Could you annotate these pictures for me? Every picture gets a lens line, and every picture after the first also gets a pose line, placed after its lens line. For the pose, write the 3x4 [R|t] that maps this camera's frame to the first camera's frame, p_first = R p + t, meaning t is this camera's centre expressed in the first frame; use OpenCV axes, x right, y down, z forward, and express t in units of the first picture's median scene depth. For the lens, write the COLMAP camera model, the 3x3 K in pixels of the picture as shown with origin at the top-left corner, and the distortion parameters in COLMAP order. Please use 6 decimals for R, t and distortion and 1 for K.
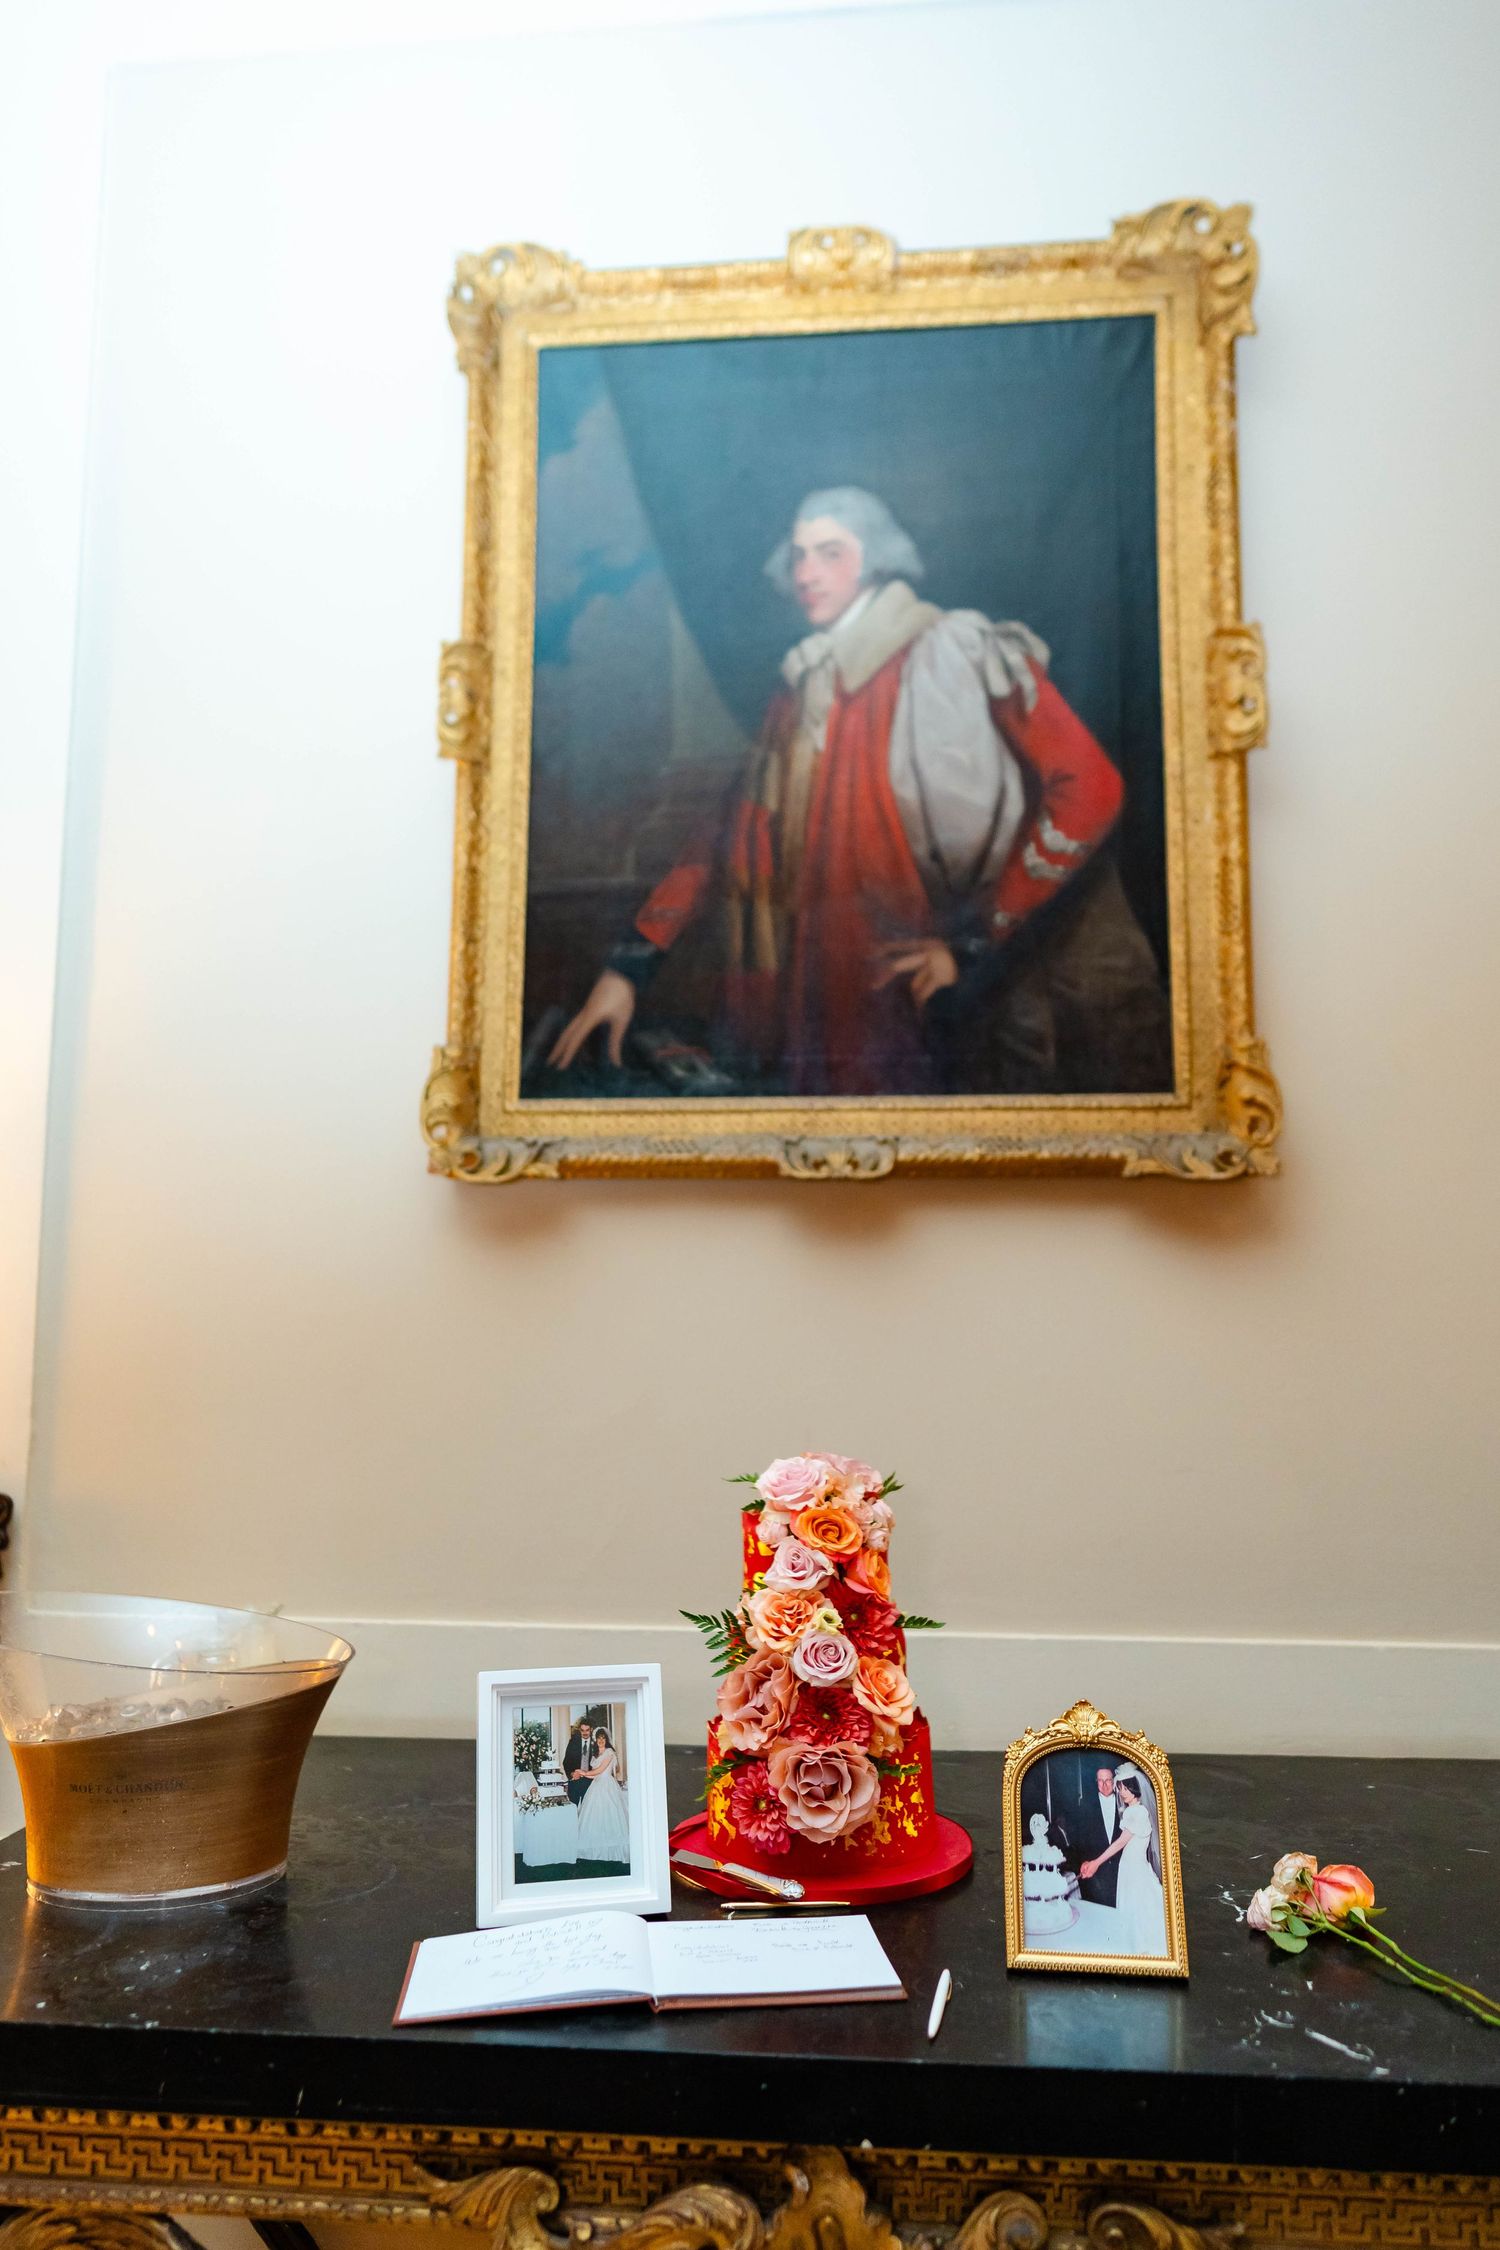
lens RADIAL K [[1577.2, 0, 750.0], [0, 1577.2, 1125.0], [0, 0, 1]] dist [-0.011286, 0.000368]
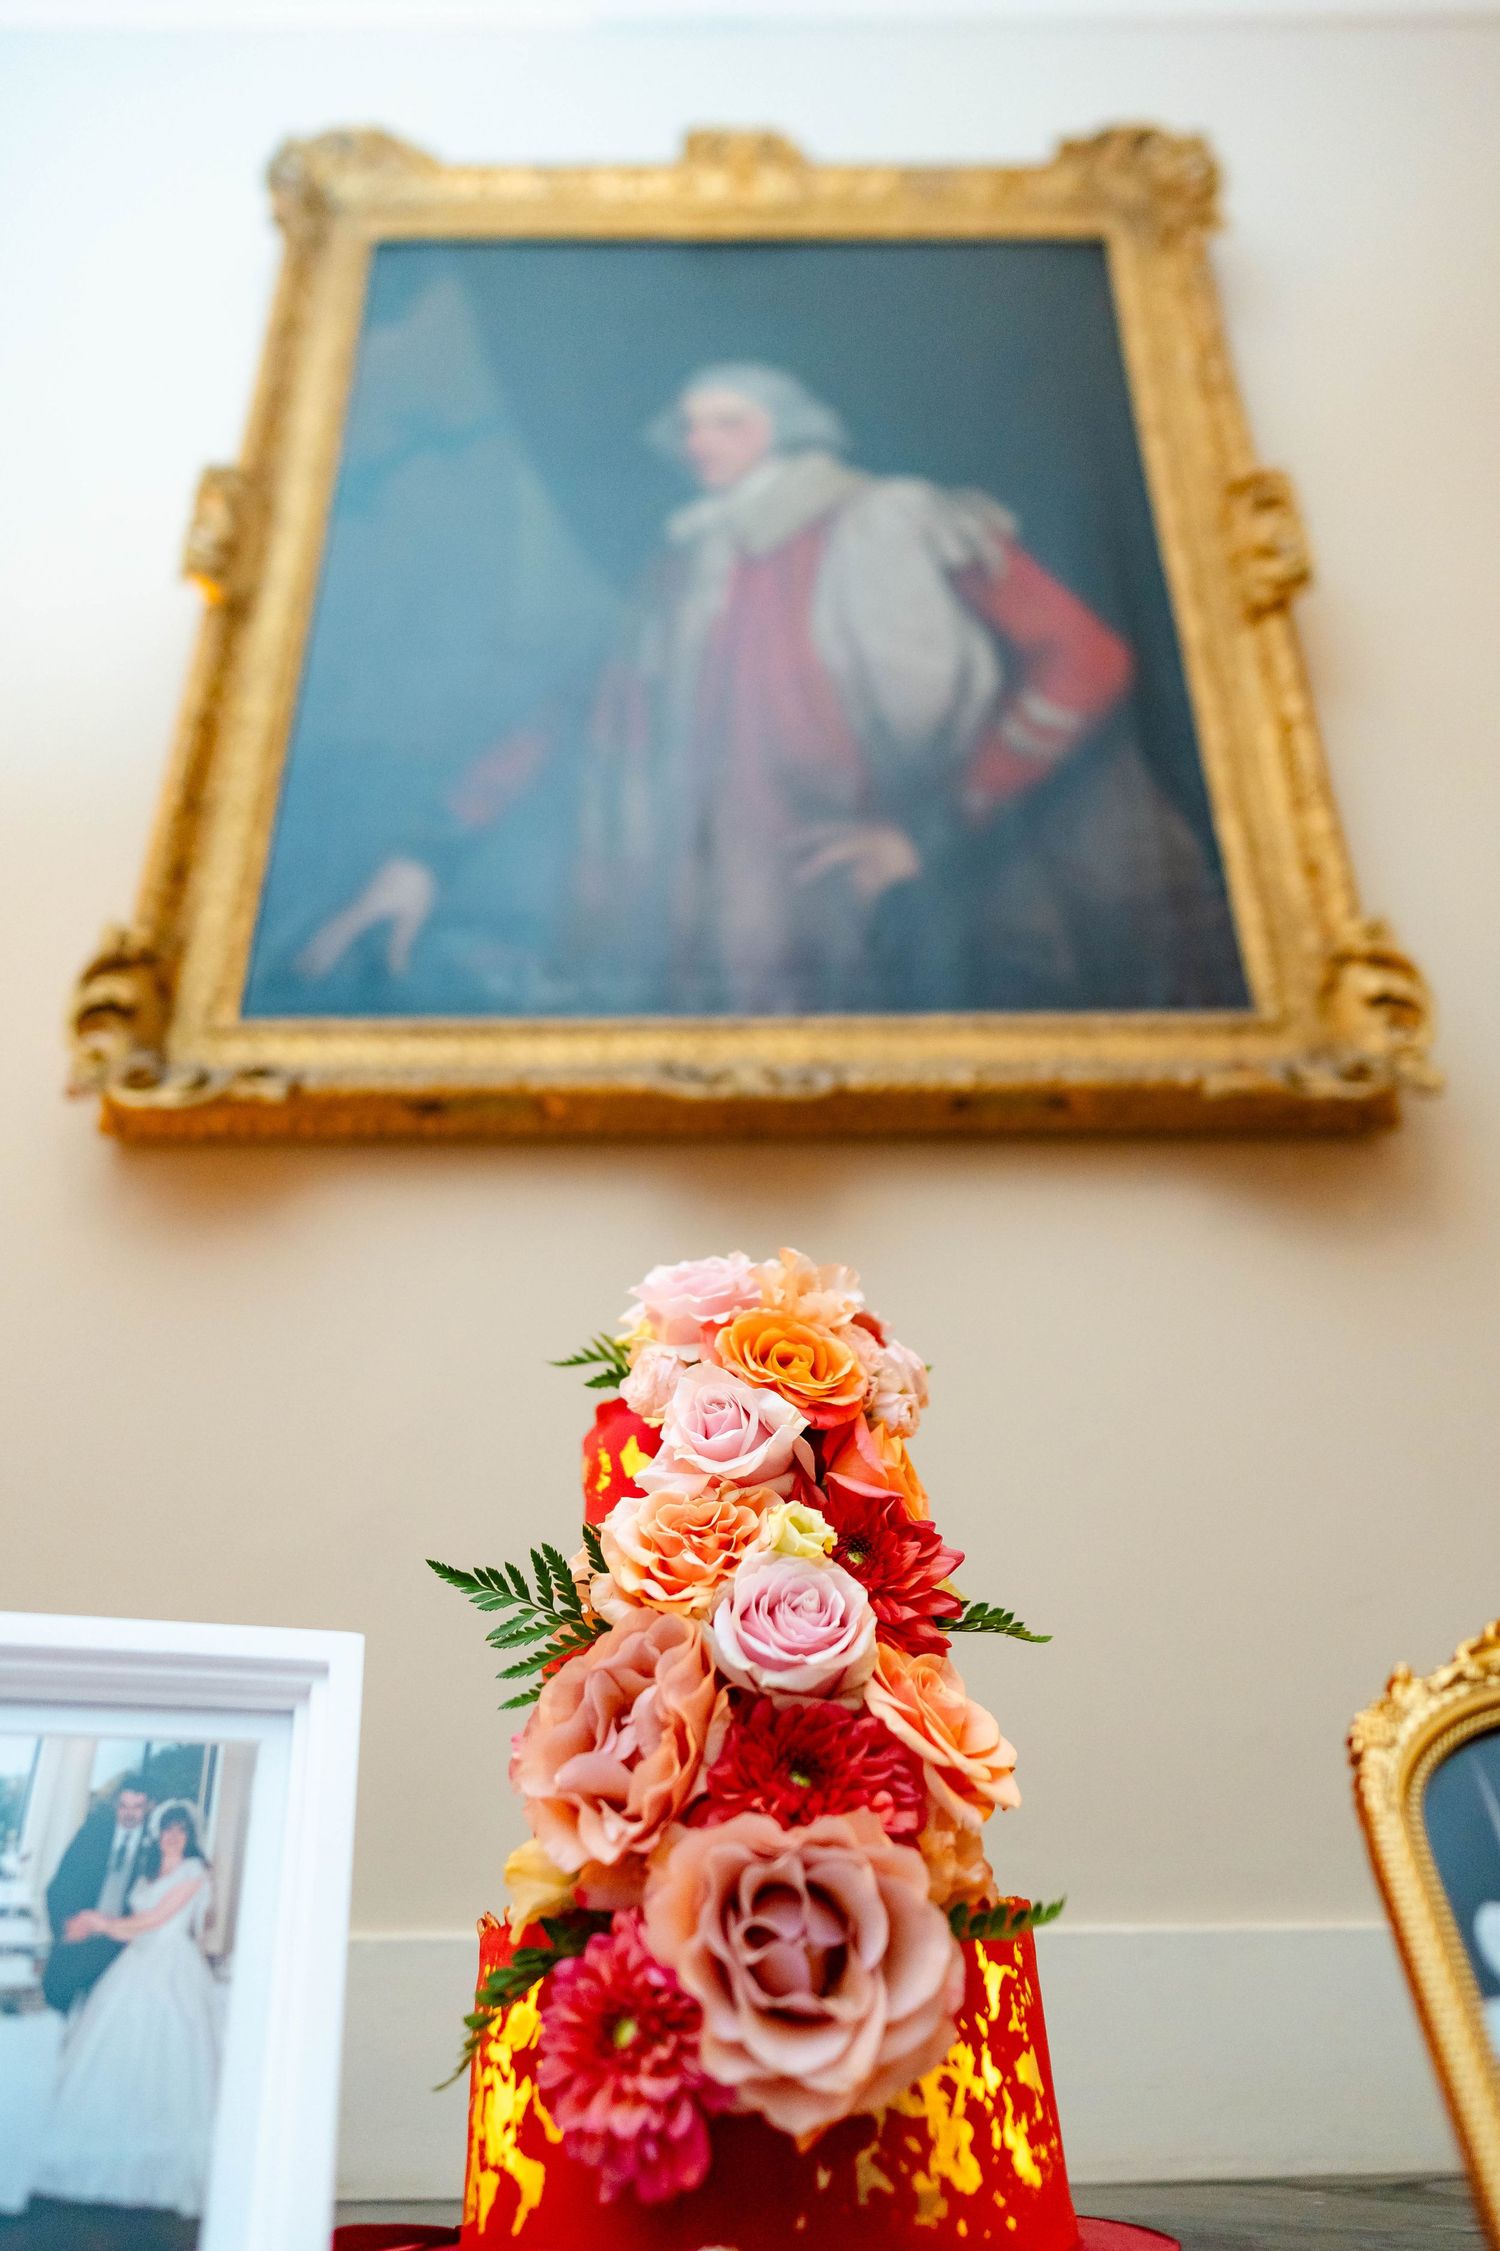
lens RADIAL K [[1577.9, 0, 750.0], [0, 1577.9, 1125.5], [0, 0, 1]] dist [-0.011286, 0.000368]
pose [[0.994236, 0.037109, 0.100589, -0.007041], [0.004185, 0.924044, -0.382263, 0.361550], [-0.107134, 0.380480, 0.918563, 0.574418]]
